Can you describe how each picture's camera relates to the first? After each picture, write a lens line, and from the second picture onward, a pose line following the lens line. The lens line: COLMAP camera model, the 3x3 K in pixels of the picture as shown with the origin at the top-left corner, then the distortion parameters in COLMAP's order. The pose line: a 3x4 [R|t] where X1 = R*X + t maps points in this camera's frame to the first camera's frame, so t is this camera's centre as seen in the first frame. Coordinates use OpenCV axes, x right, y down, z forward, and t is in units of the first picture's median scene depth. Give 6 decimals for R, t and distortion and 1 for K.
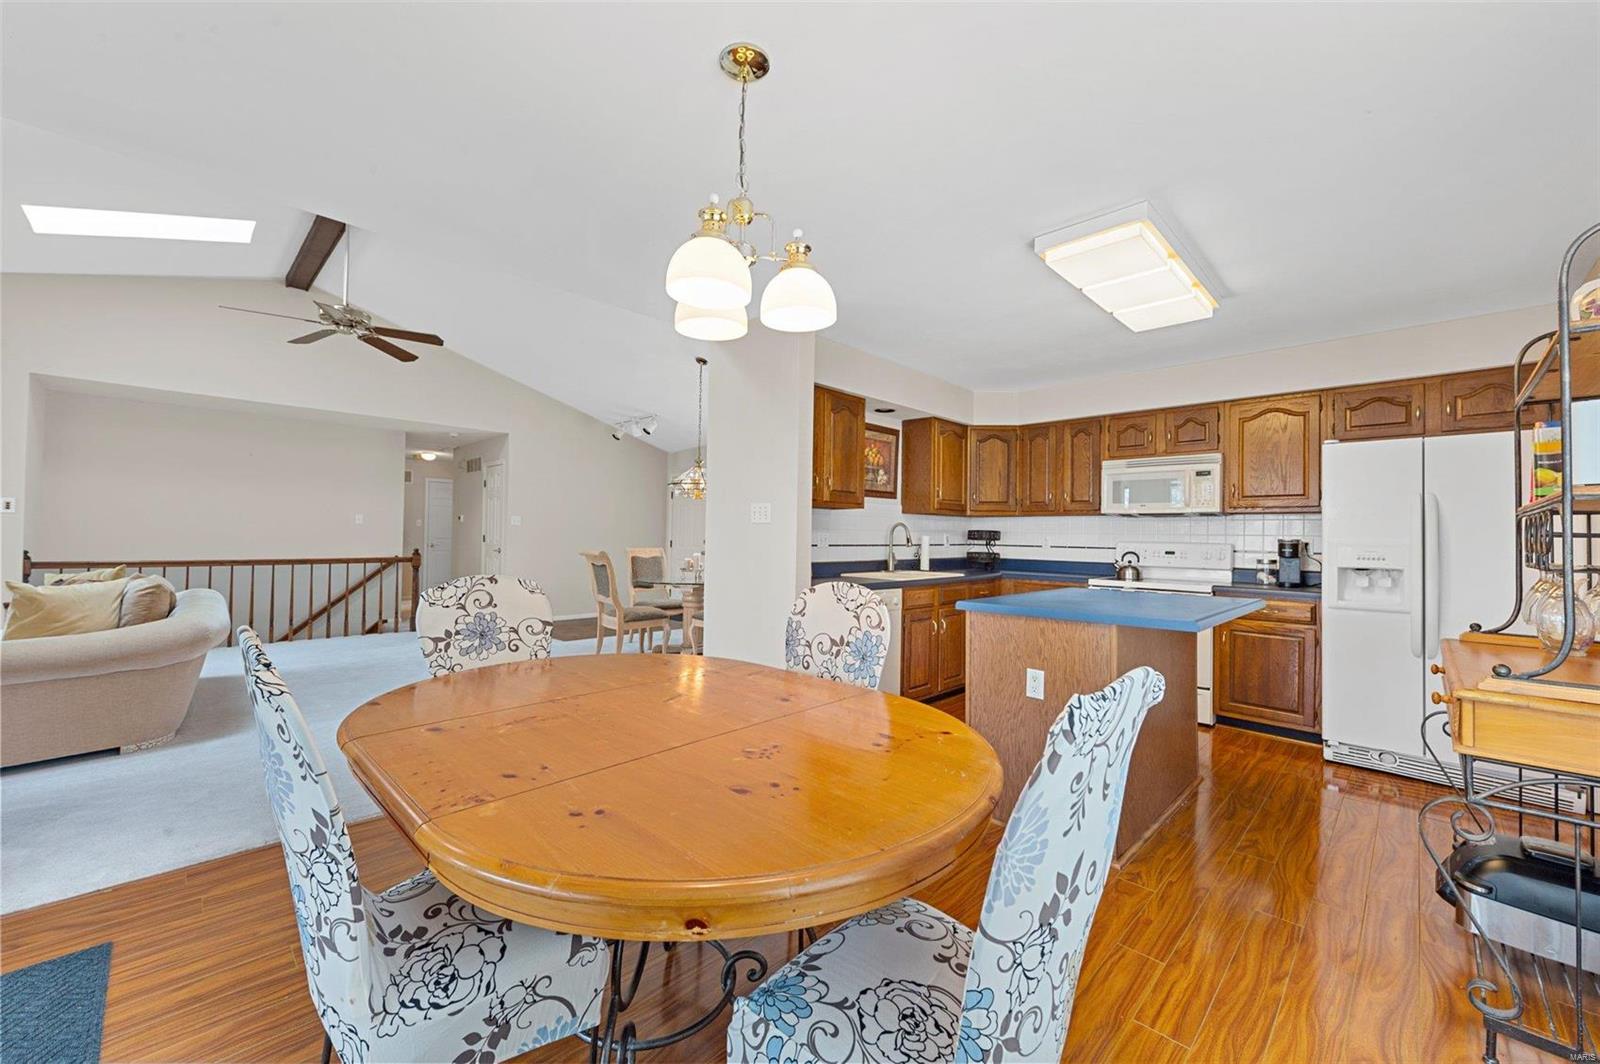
lens RADIAL K [[614.9, 0, 799.8], [0, 614.9, 525.2], [0, 0, 1]] dist [0.007309, -0.002705]
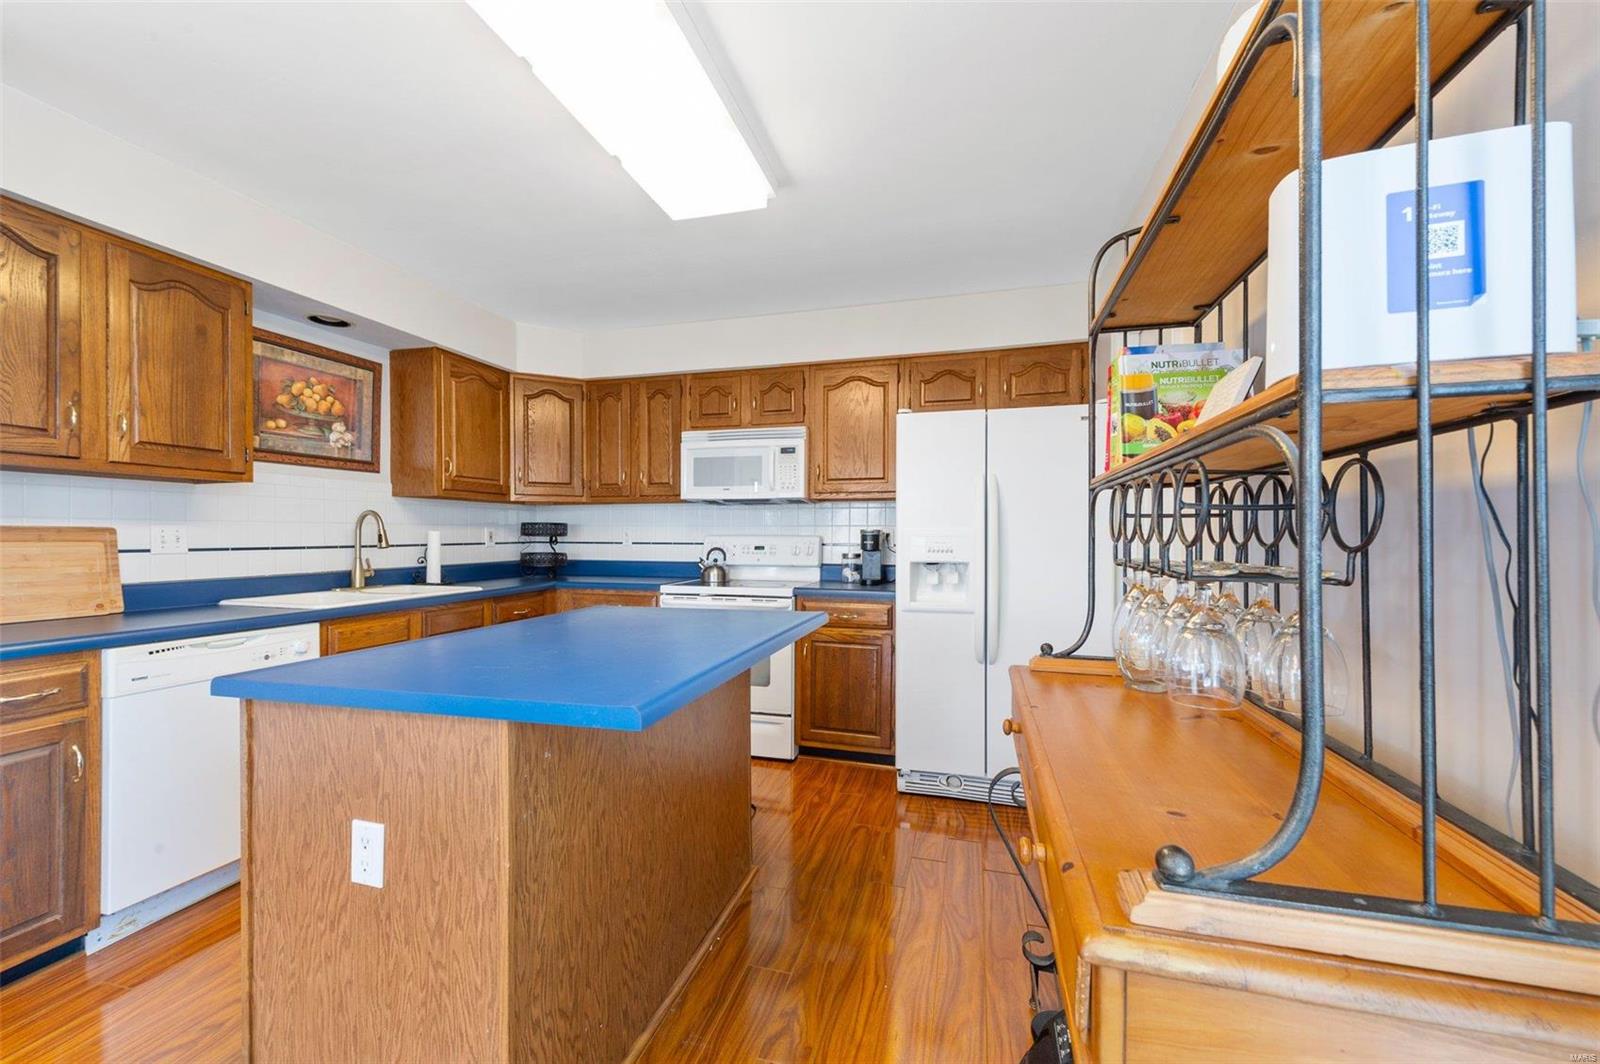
lens RADIAL K [[614.9, 0, 796.1], [0, 614.9, 539.5], [0, 0, 1]] dist [0.007309, -0.002705]
pose [[0.875180, -0.017579, 0.483478, 0.264763], [0.003528, 0.999545, 0.029957, 0.009529], [-0.483784, -0.024513, 0.874844, 0.275399]]
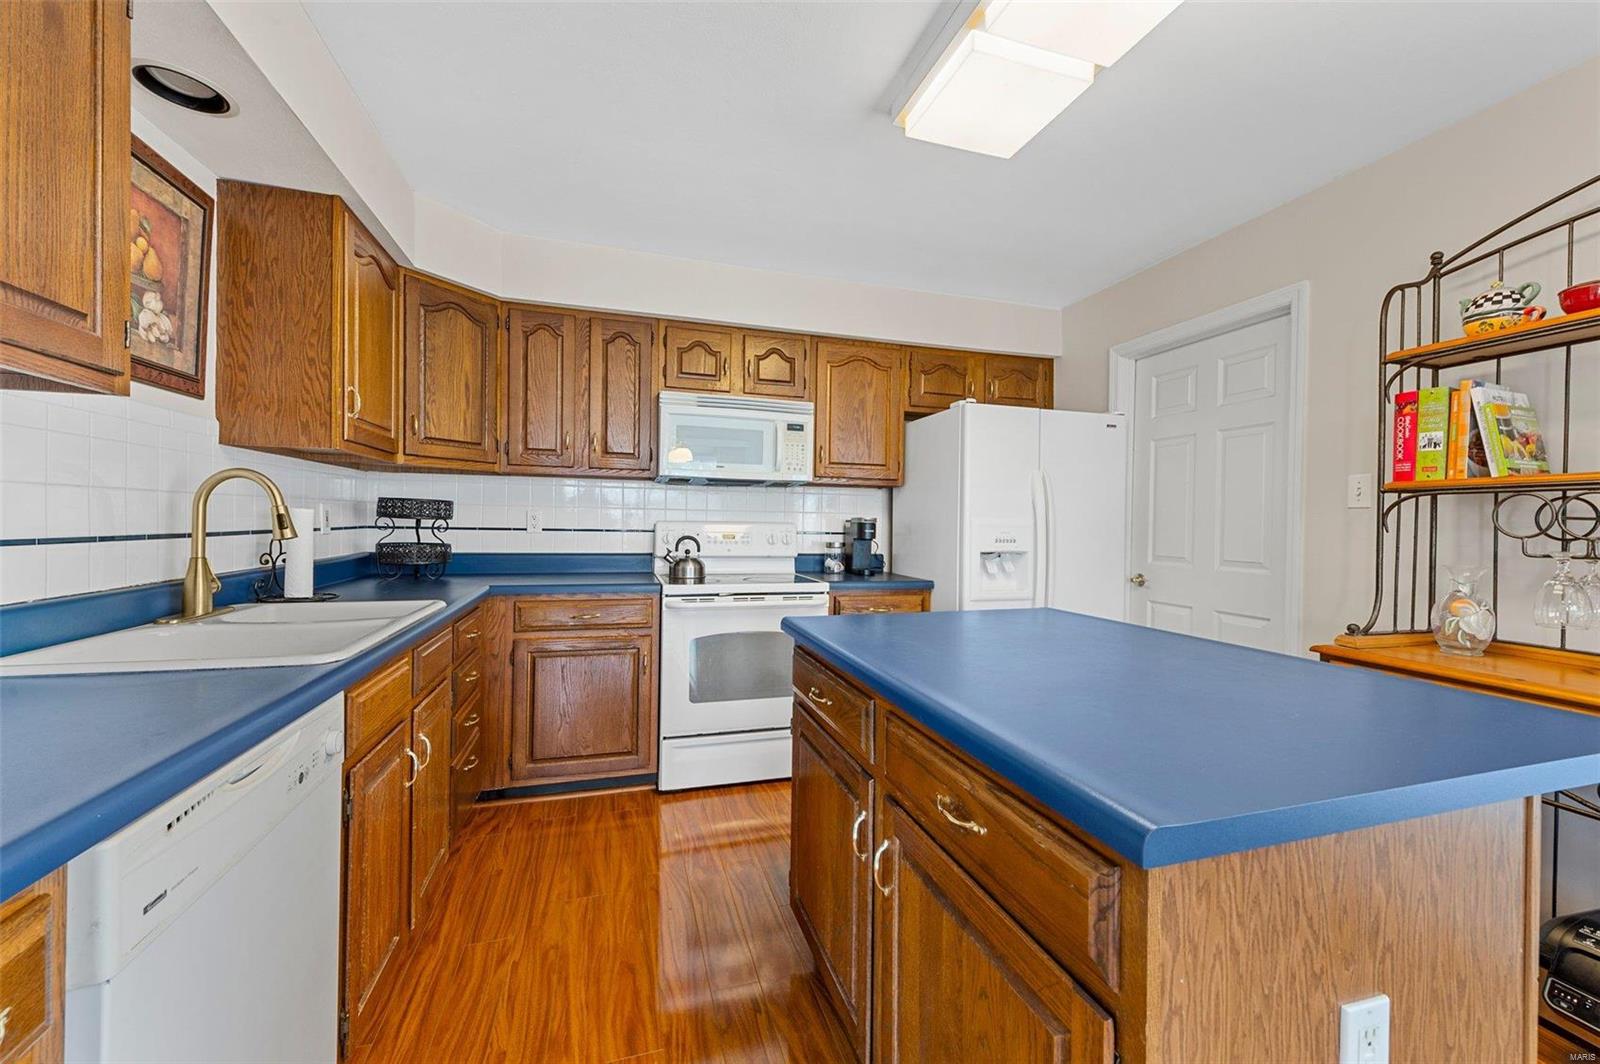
lens RADIAL K [[614.9, 0, 787.3], [0, 614.9, 524.0], [0, 0, 1]] dist [0.007309, -0.002705]
pose [[0.493004, -0.009119, 0.869979, 0.020439], [-0.023694, 0.999433, 0.023904, 0.012576], [-0.869704, -0.032398, 0.492508, 0.641216]]
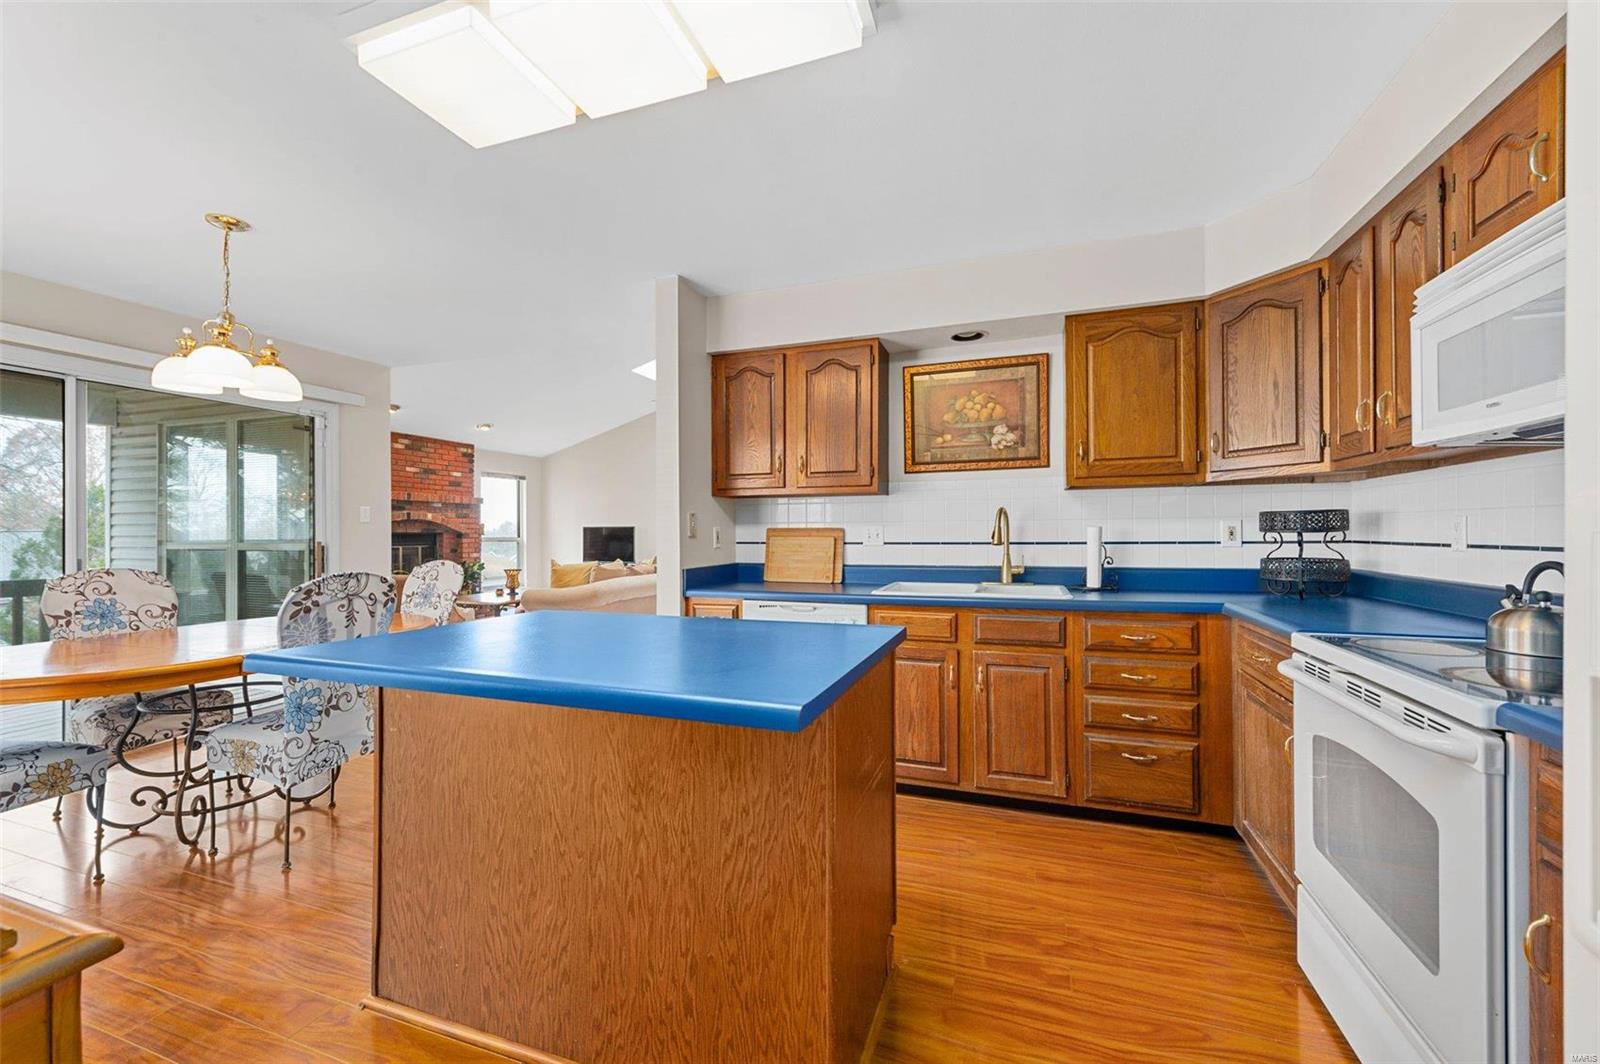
lens RADIAL K [[614.9, 0, 800.0], [0, 614.9, 536.9], [0, 0, 1]] dist [0.007309, -0.002705]
pose [[0.430148, -0.013000, -0.902665, 0.710211], [0.024841, 0.999688, -0.002560, 0.025470], [0.902417, -0.021322, 0.430336, 0.605887]]
